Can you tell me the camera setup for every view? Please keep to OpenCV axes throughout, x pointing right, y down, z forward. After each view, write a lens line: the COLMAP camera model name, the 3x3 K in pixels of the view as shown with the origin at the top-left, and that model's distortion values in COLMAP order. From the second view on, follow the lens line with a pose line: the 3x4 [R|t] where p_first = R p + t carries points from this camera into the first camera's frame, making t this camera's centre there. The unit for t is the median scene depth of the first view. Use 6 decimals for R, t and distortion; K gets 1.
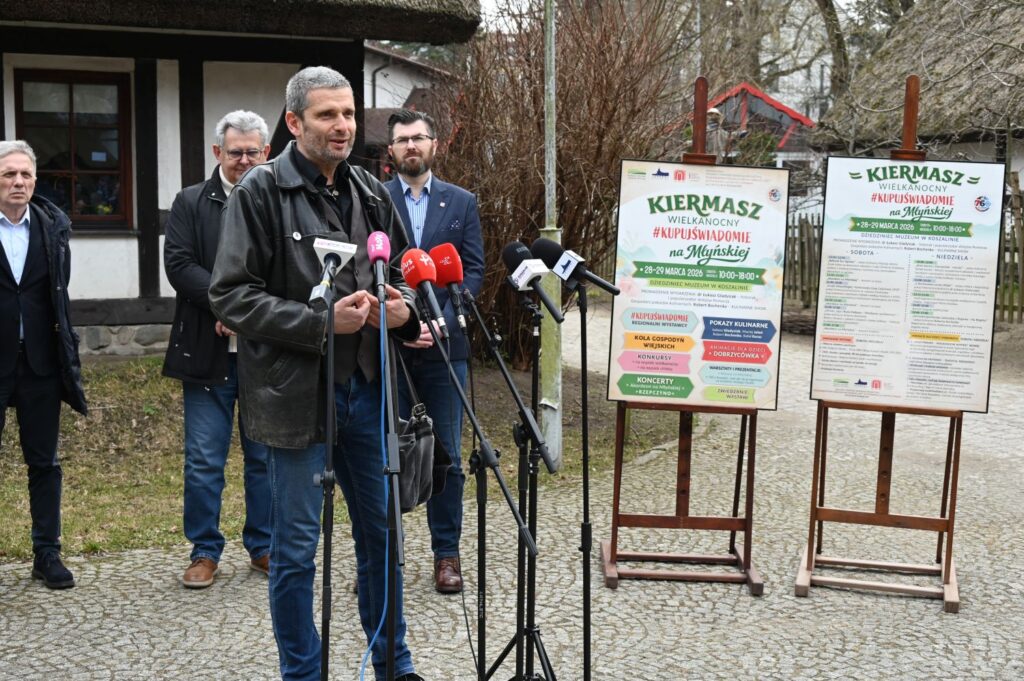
lens RADIAL K [[1539.4, 0, 512.0], [0, 1539.4, 340.5], [0, 0, 1]] dist [0.006493, -0.074173]
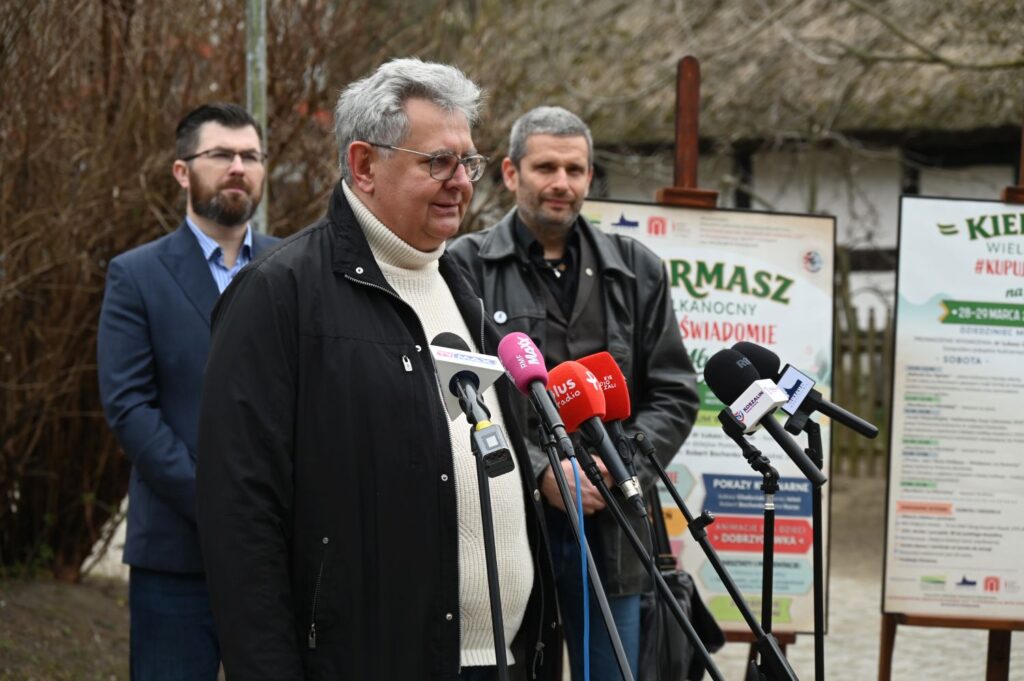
lens RADIAL K [[3002.9, 0, 512.0], [0, 3002.9, 340.5], [0, 0, 1]] dist [0.071893, 0.448175]
pose [[0.950055, -0.003707, 0.312060, -0.289892], [0.022632, 0.998115, -0.057047, -0.002838], [-0.311260, 0.061260, 0.948348, -0.035594]]
